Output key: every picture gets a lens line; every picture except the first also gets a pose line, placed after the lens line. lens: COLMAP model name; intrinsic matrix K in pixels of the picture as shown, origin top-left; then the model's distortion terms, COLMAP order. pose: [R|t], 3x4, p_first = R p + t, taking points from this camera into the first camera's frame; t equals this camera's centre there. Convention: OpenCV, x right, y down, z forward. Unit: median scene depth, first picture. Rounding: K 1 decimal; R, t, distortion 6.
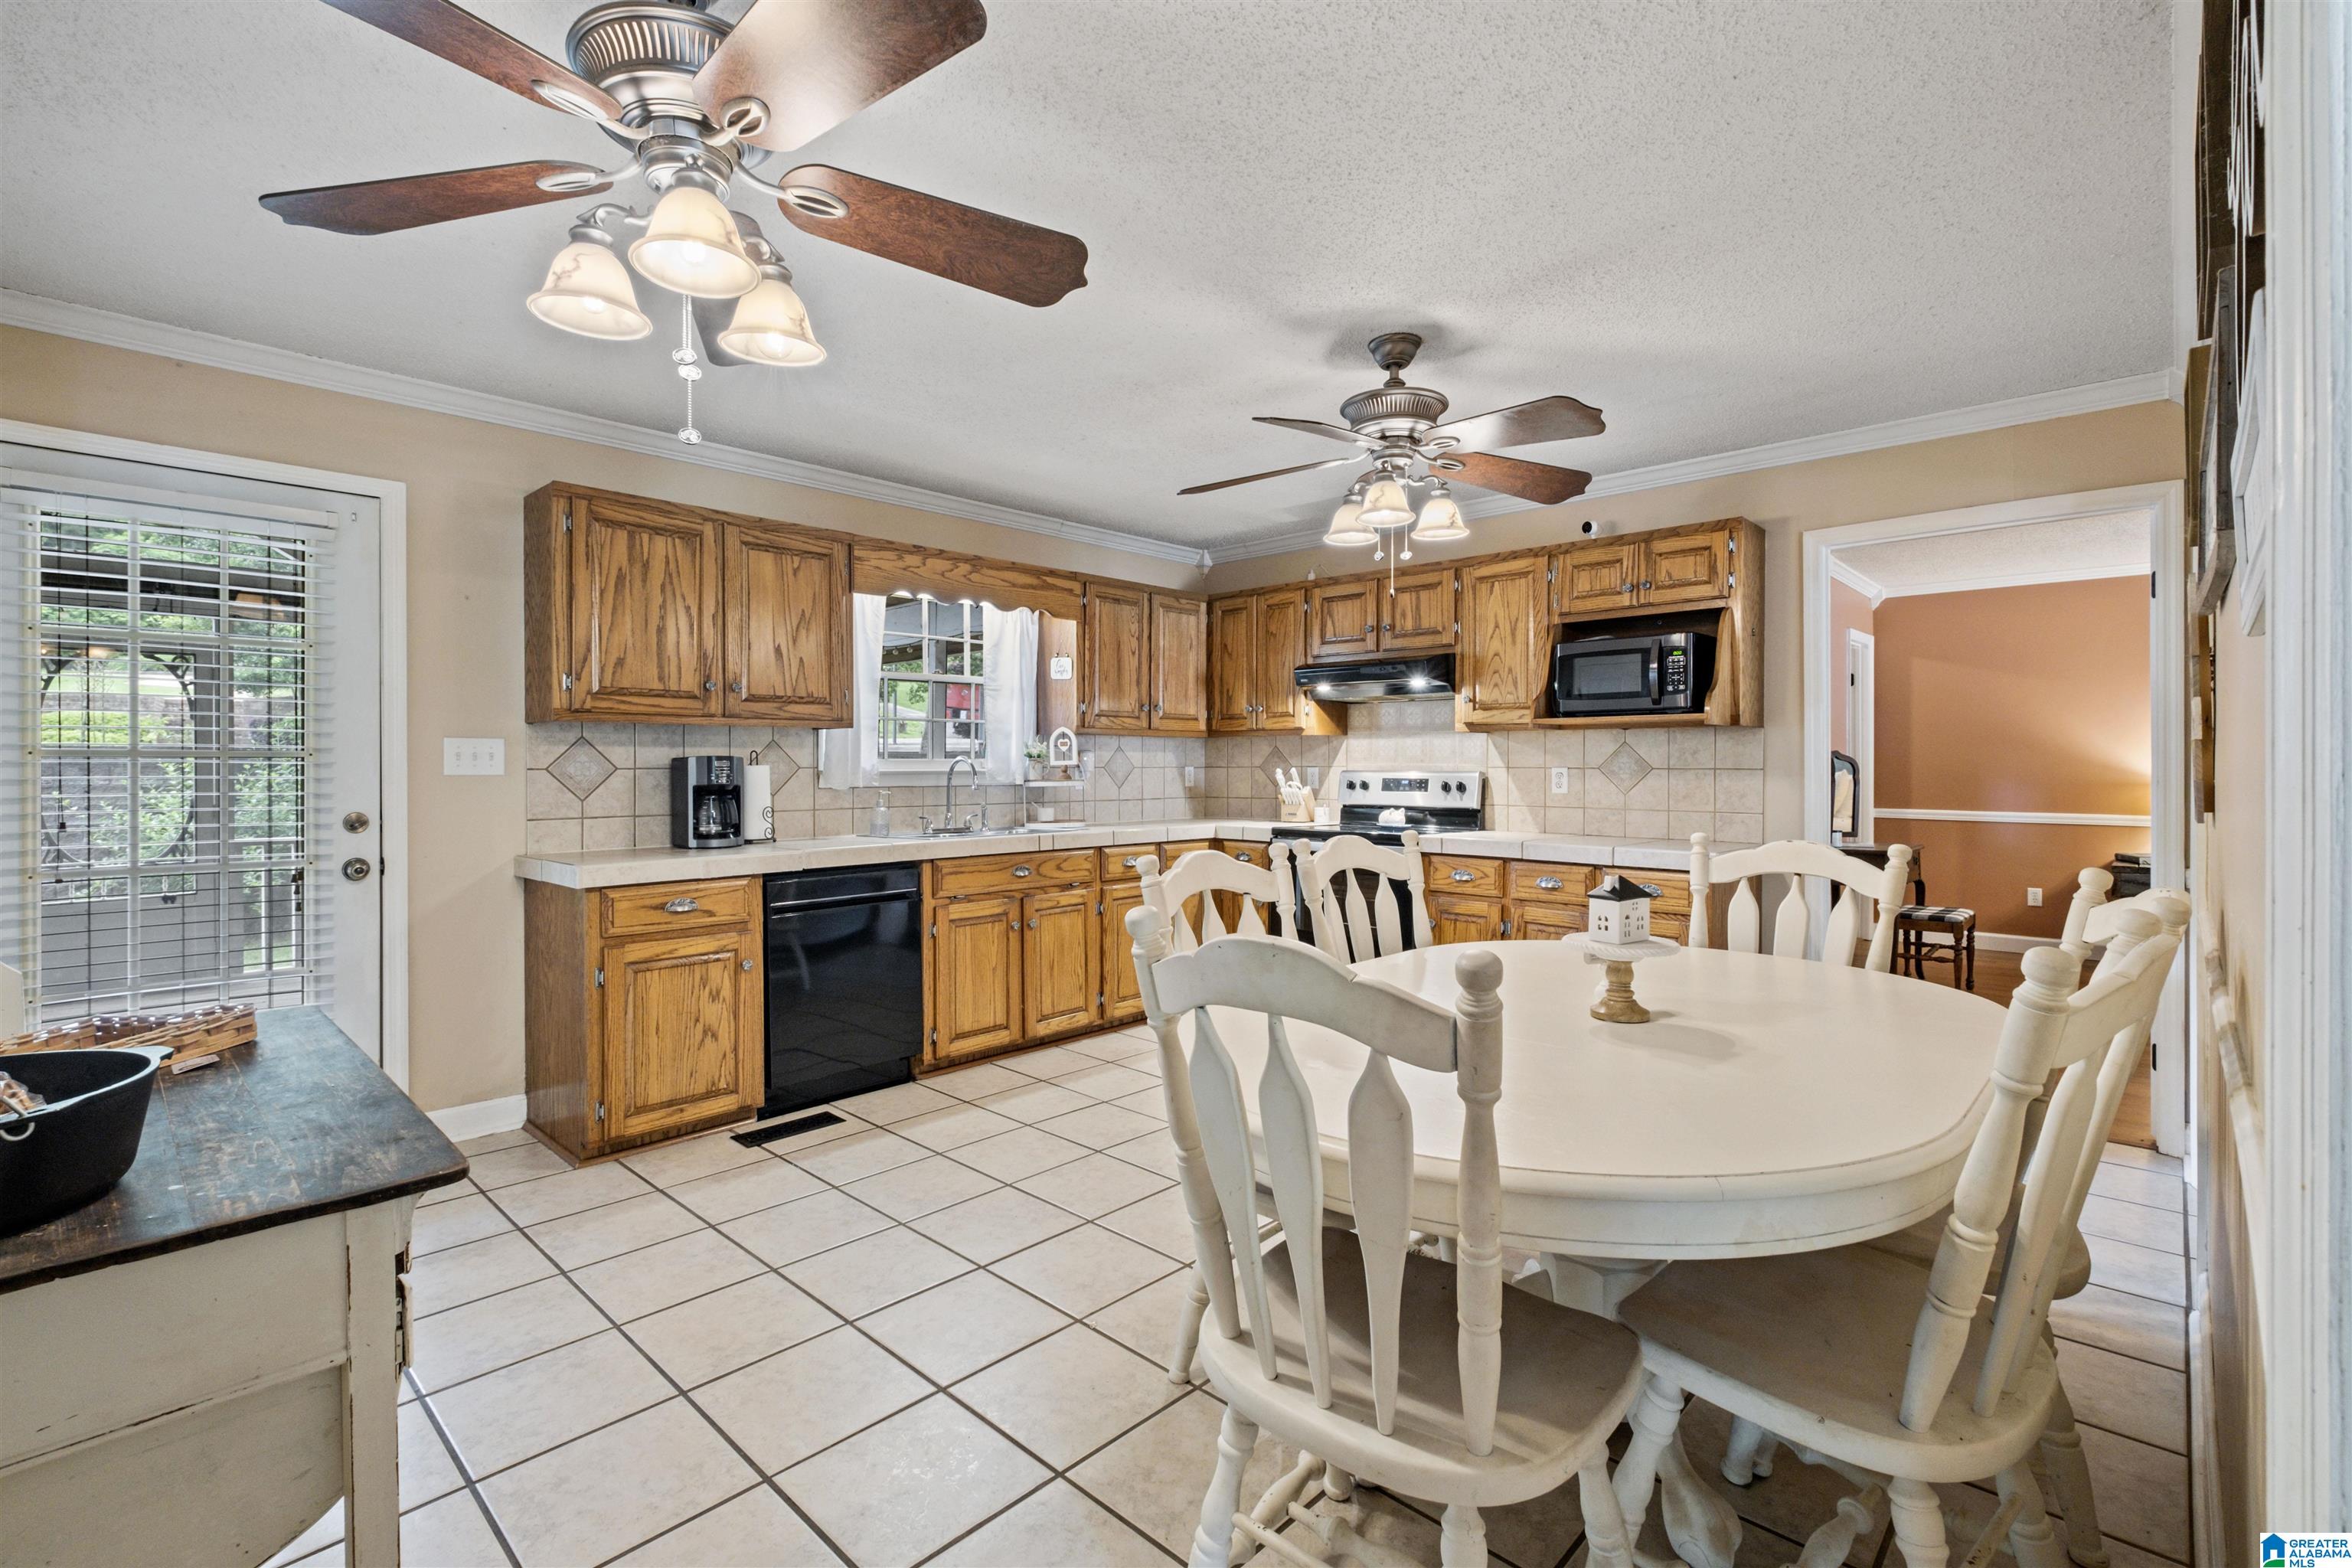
lens RADIAL K [[1050.2, 0, 1170.6], [0, 1050.2, 768.3], [0, 0, 1]] dist [0.000375, -0.000032]
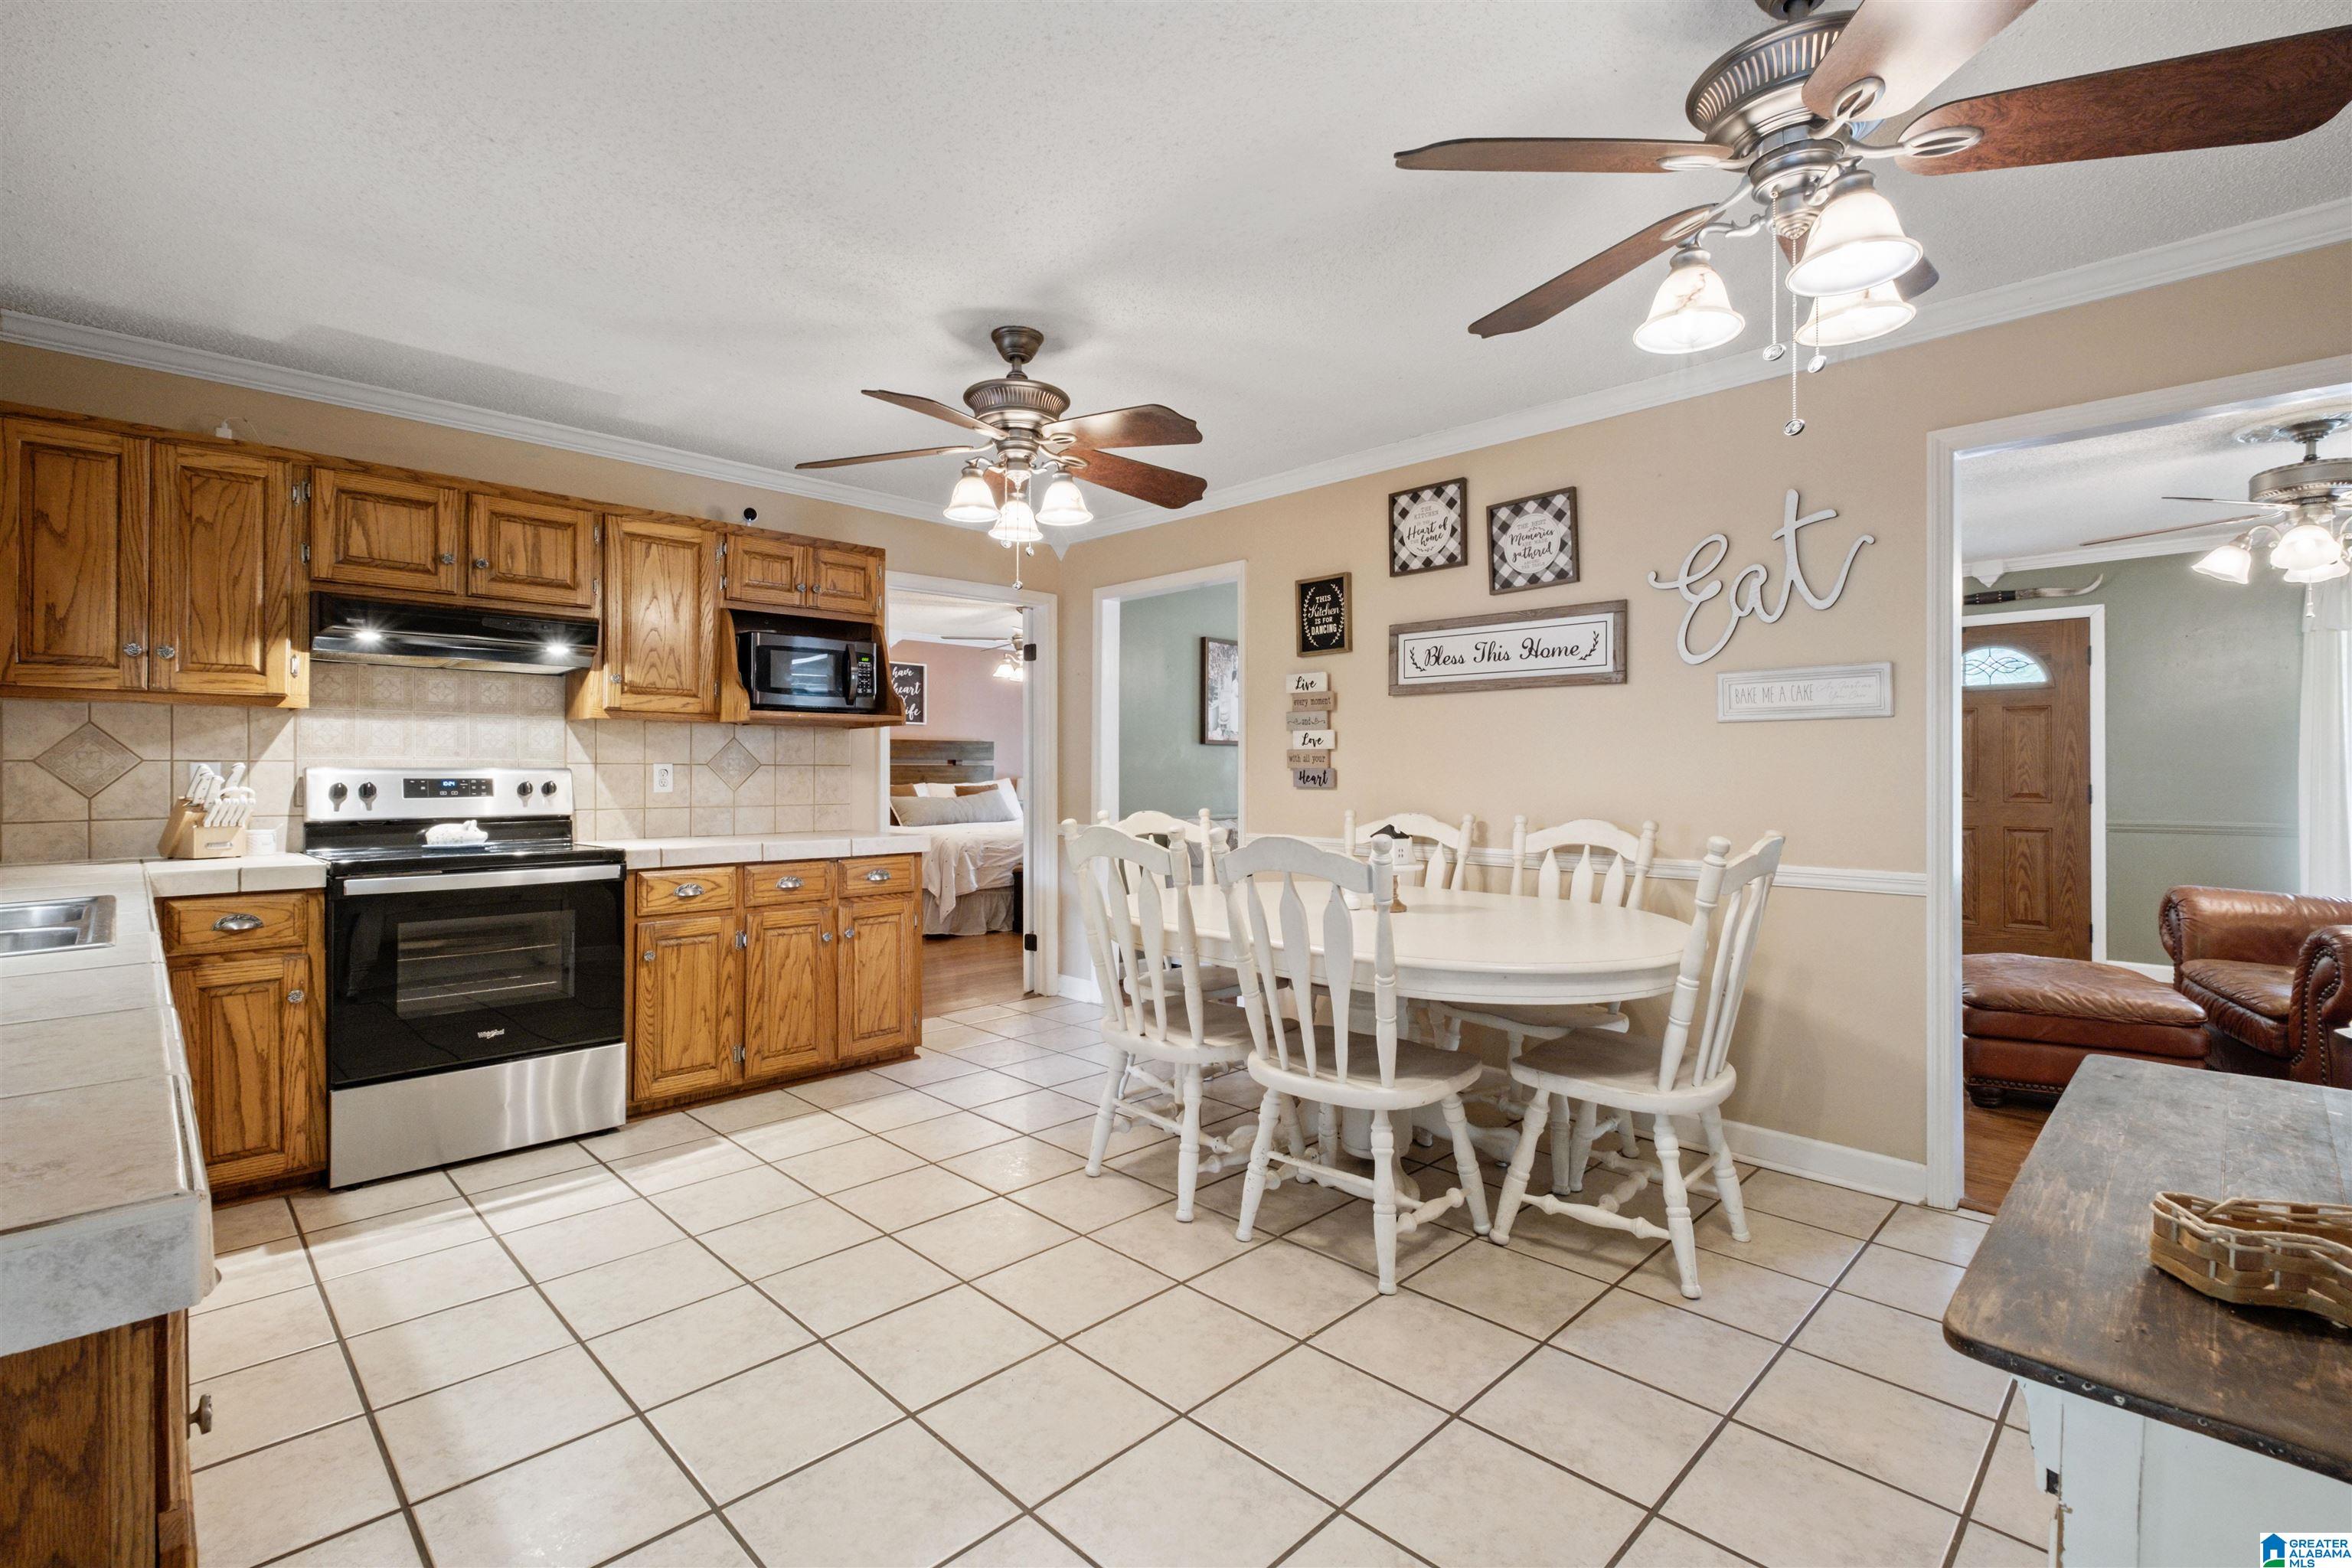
lens RADIAL K [[1050.2, 0, 1170.6], [0, 1050.2, 768.3], [0, 0, 1]] dist [0.000375, -0.000032]
pose [[0.028162, -0.000024, 0.999603, -0.521304], [0.000754, 1.000000, 0.000003, 0.003709], [-0.999603, 0.000754, 0.028162, 0.552816]]
